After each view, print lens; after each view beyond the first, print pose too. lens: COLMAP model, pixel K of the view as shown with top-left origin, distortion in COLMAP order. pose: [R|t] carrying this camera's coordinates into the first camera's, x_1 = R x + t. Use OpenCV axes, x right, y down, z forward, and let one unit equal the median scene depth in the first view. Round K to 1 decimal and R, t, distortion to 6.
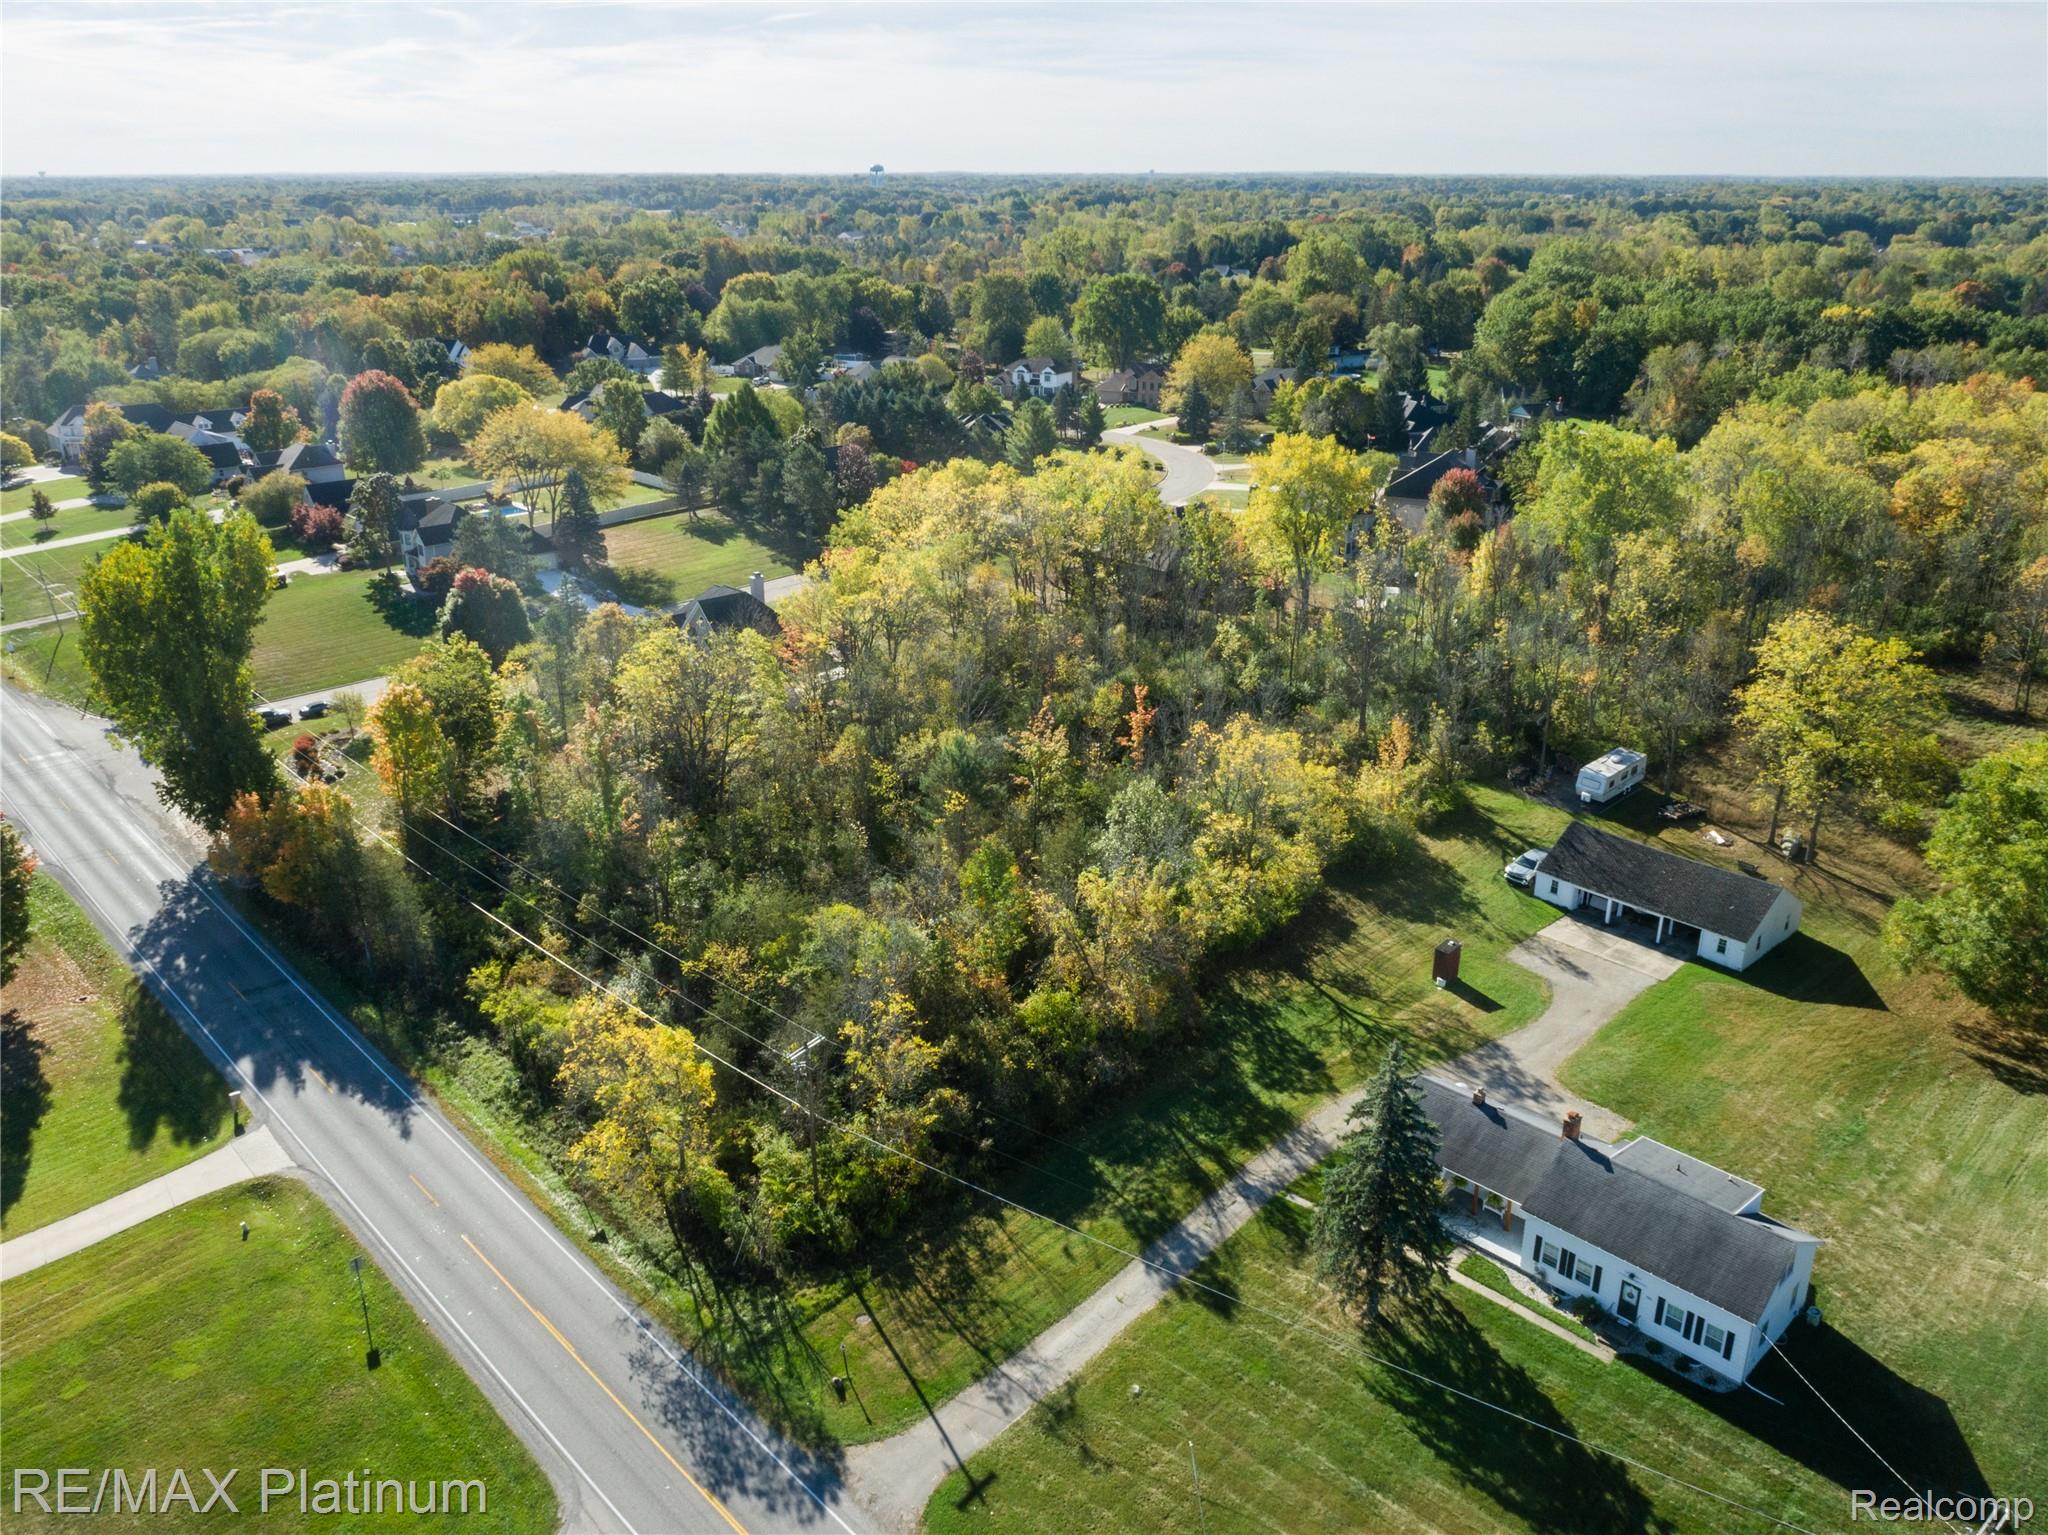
lens RADIAL K [[1552.6, 0, 1025.9], [0, 1552.6, 764.6], [0, 0, 1]] dist [-0.020610, 0.011093]
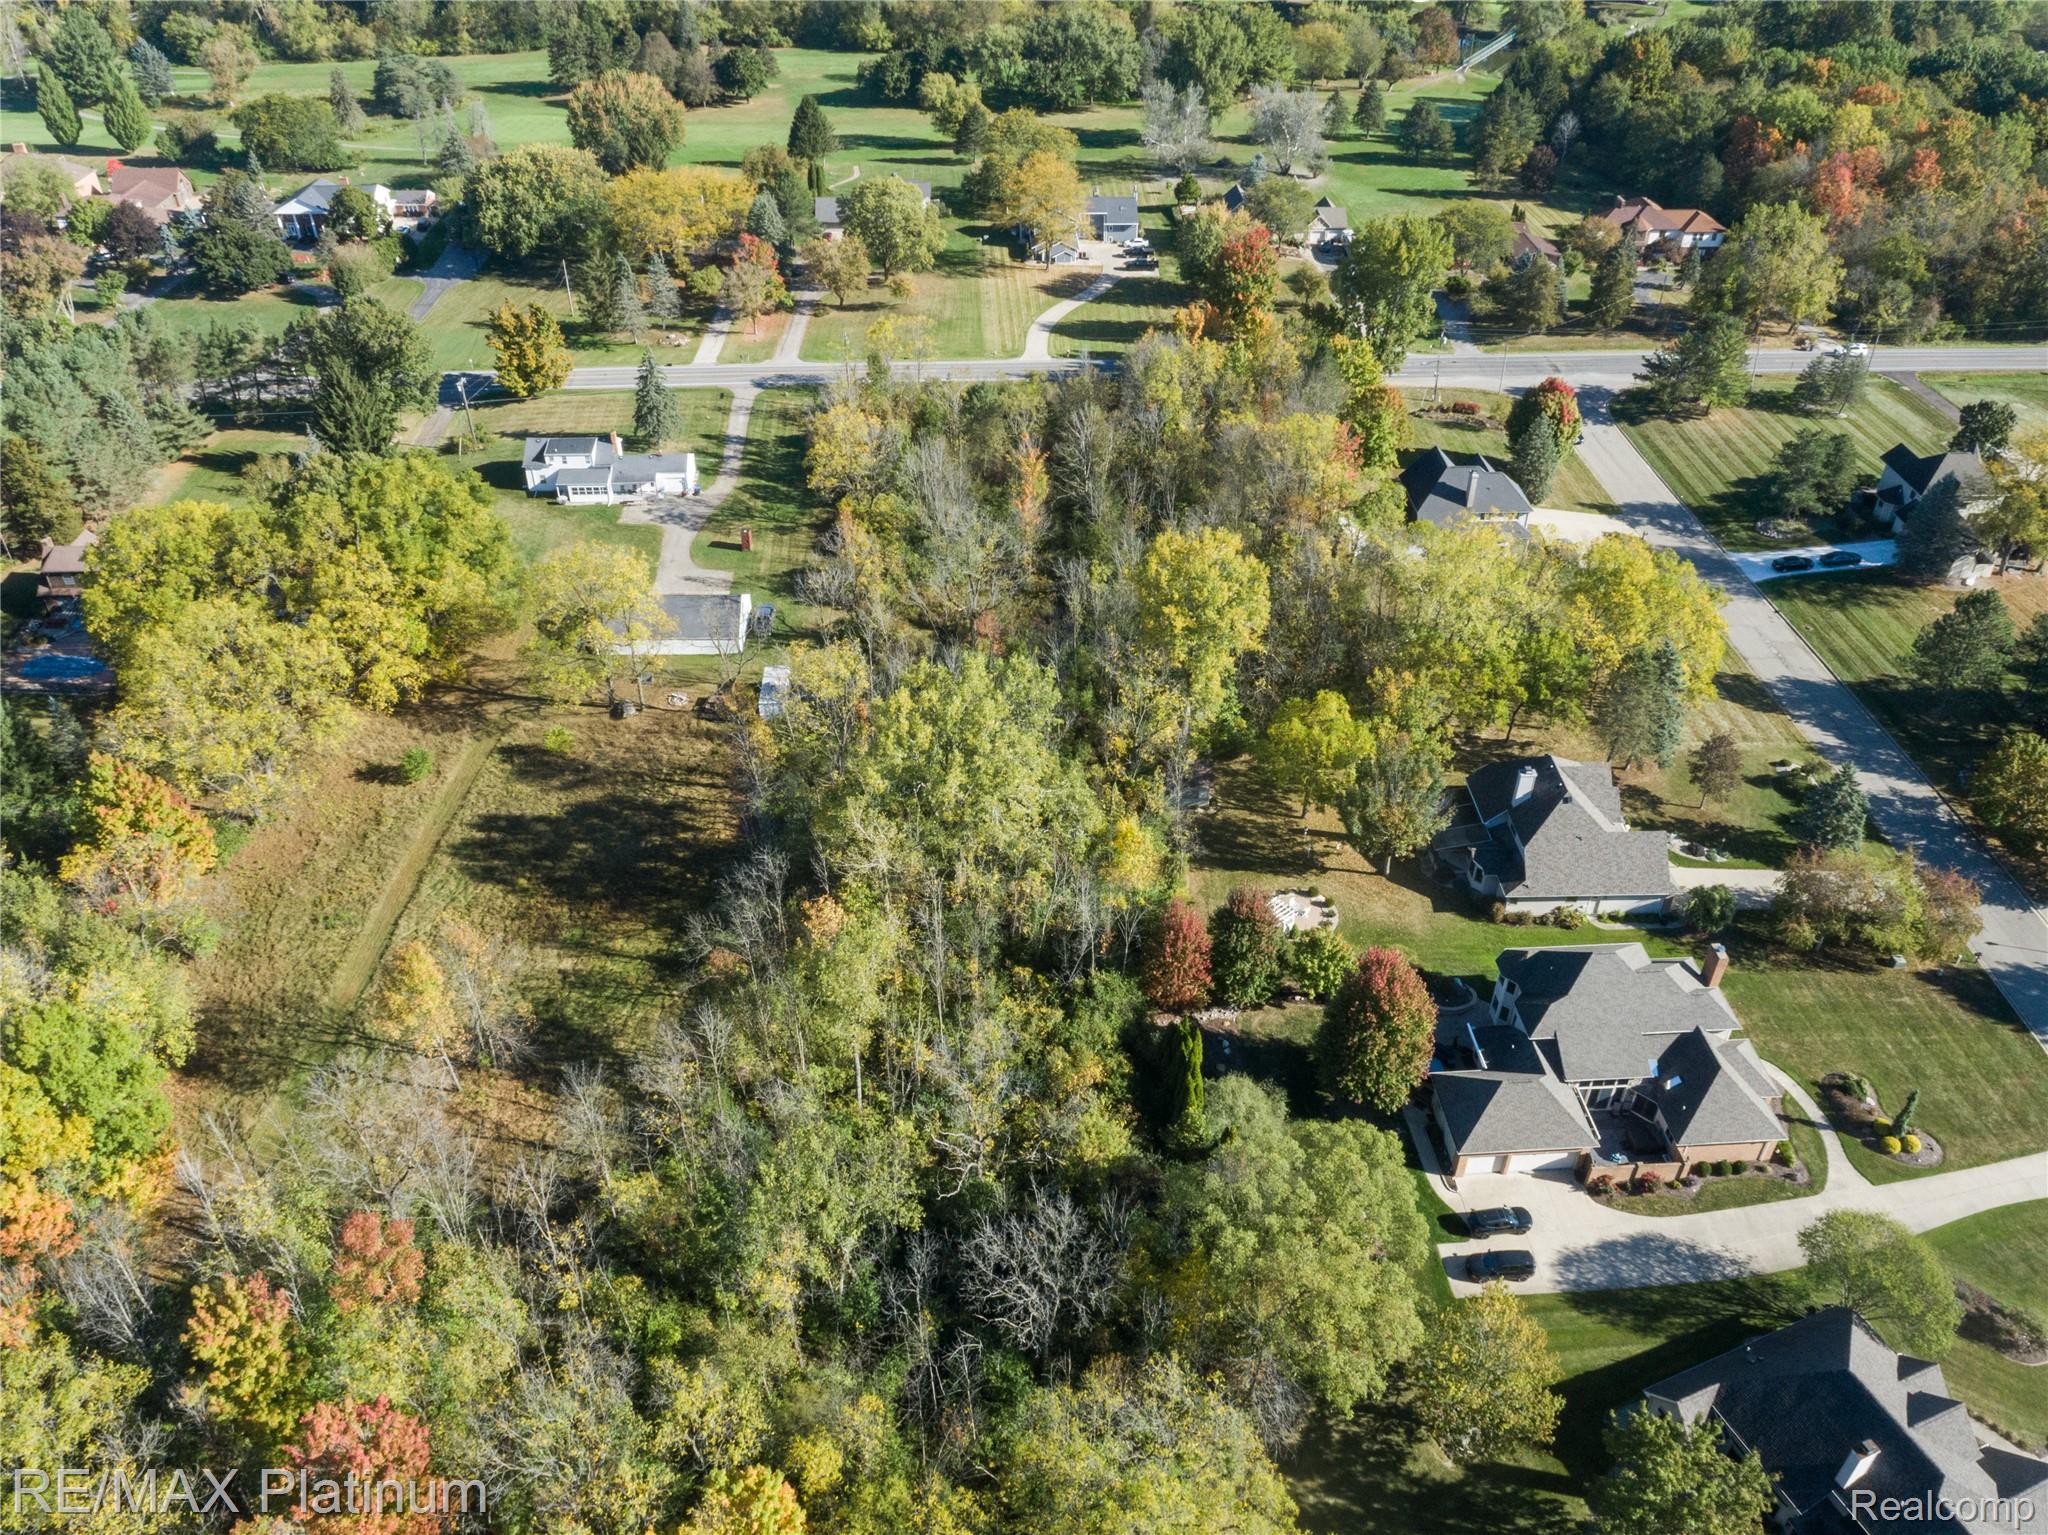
lens RADIAL K [[1552.6, 0, 1025.9], [0, 1552.6, 767.4], [0, 0, 1]] dist [-0.020610, 0.011093]
pose [[-0.661918, 0.448844, -0.600336, 1.238643], [-0.272597, 0.601920, 0.750588, -1.141095], [0.698252, 0.660478, -0.276068, 1.867060]]
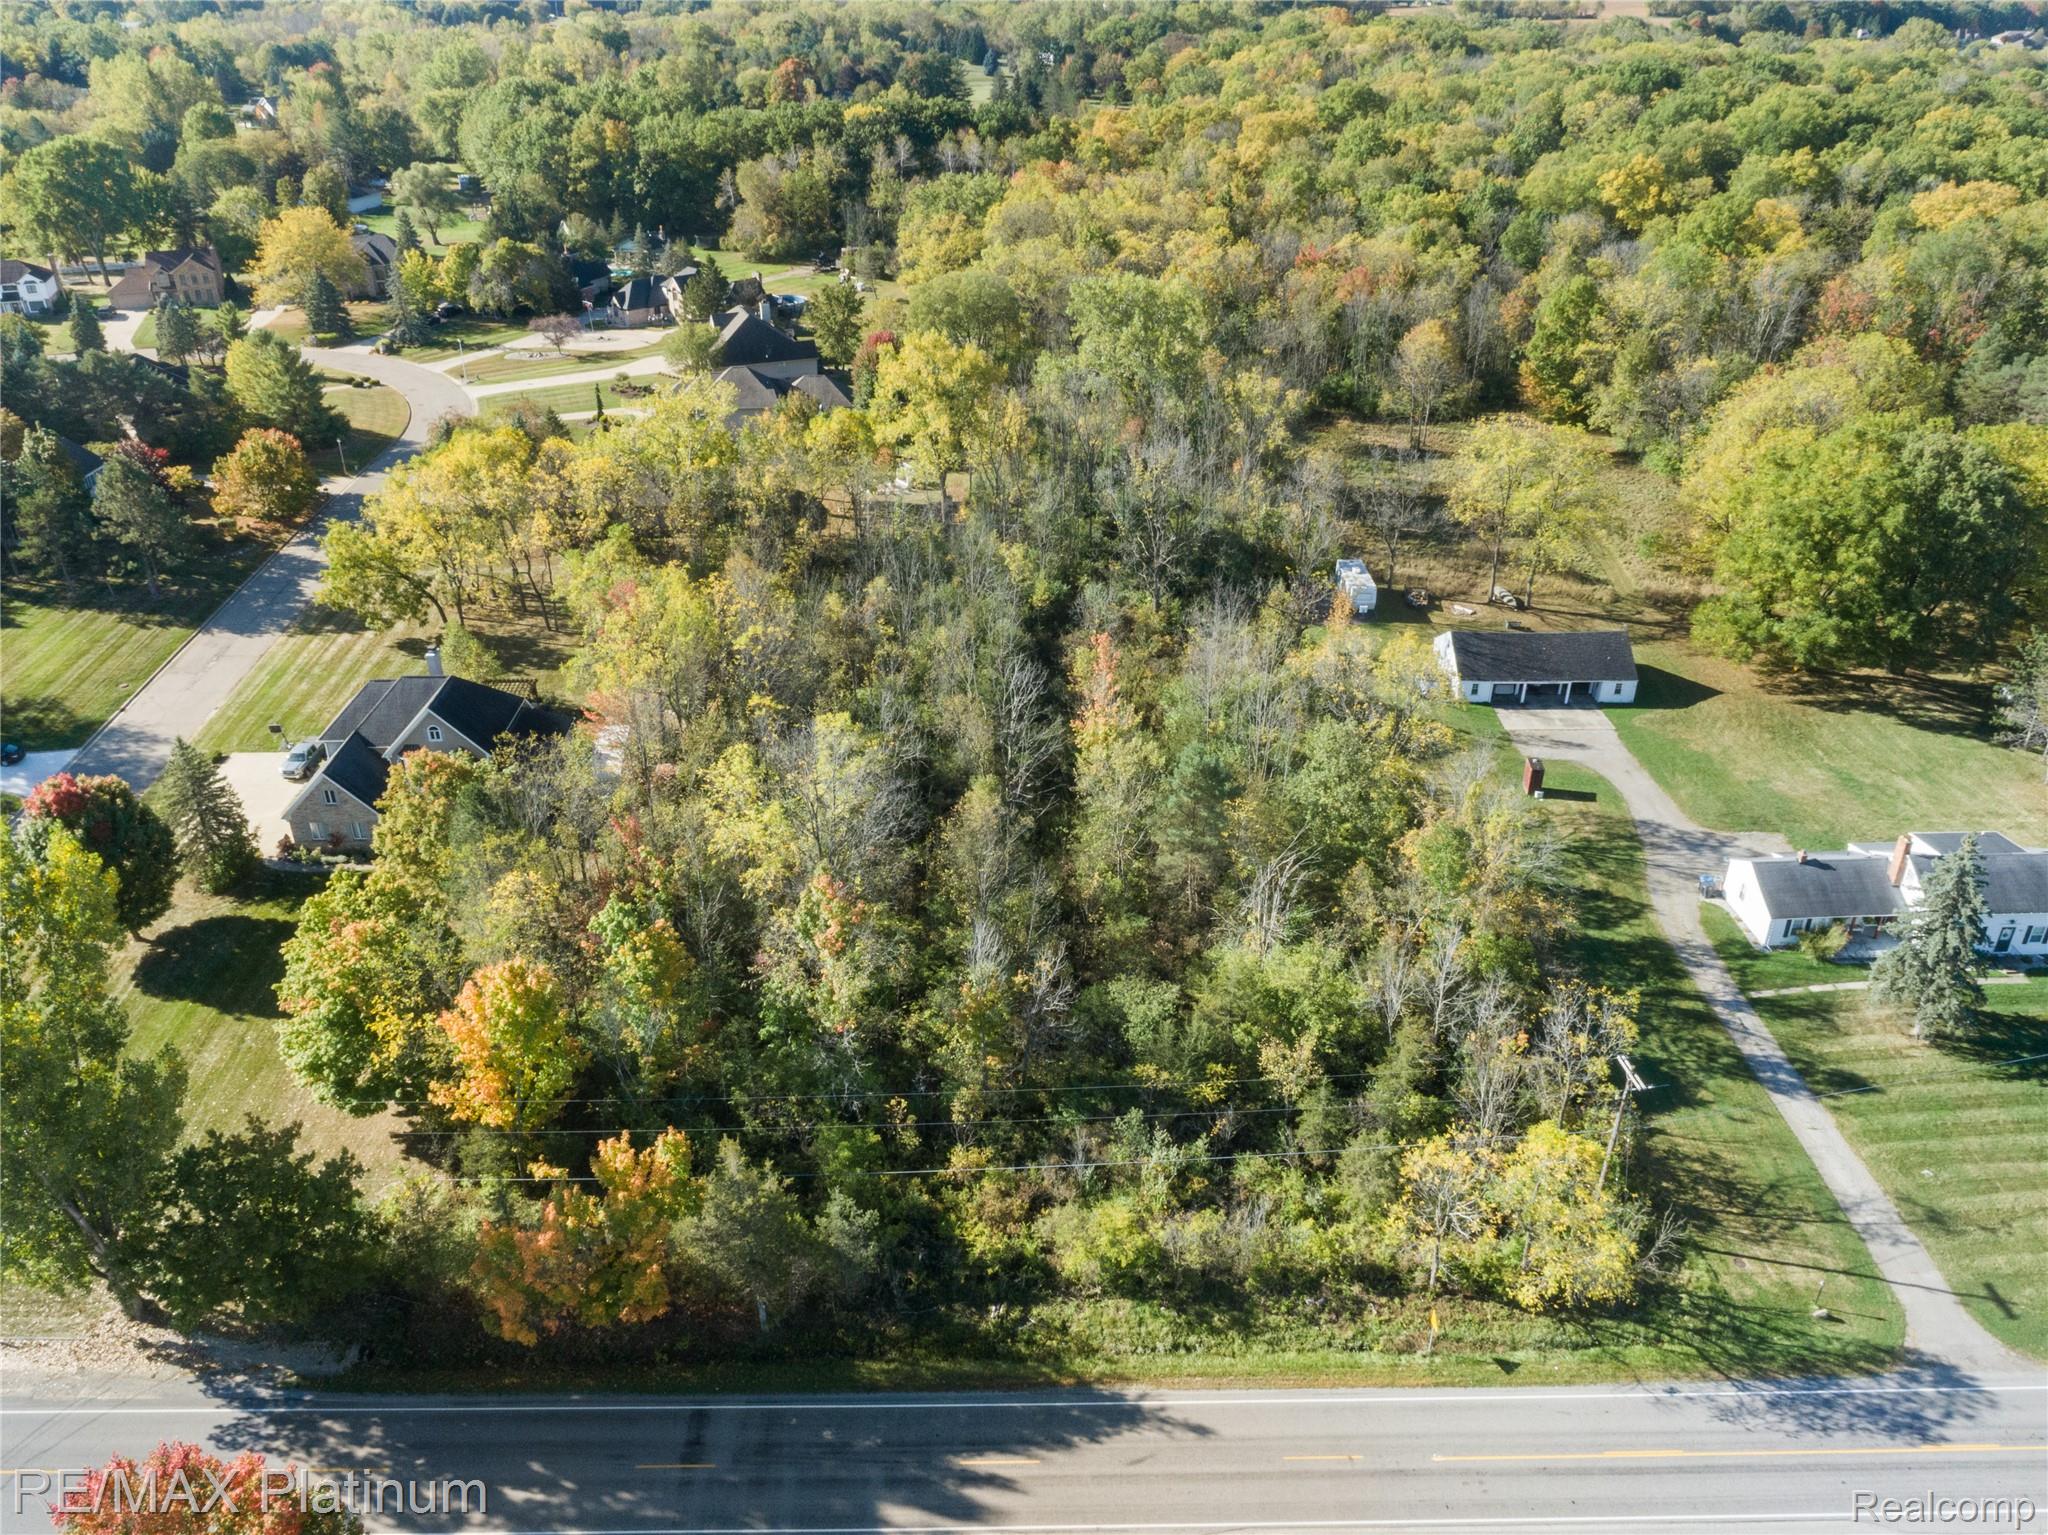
lens RADIAL K [[1552.6, 0, 1024.5], [0, 1552.6, 760.8], [0, 0, 1]] dist [-0.020610, 0.011093]
pose [[0.674405, -0.356244, 0.646736, -0.736573], [0.268150, 0.934274, 0.235007, -0.260876], [-0.687949, 0.014932, 0.725606, 0.399683]]
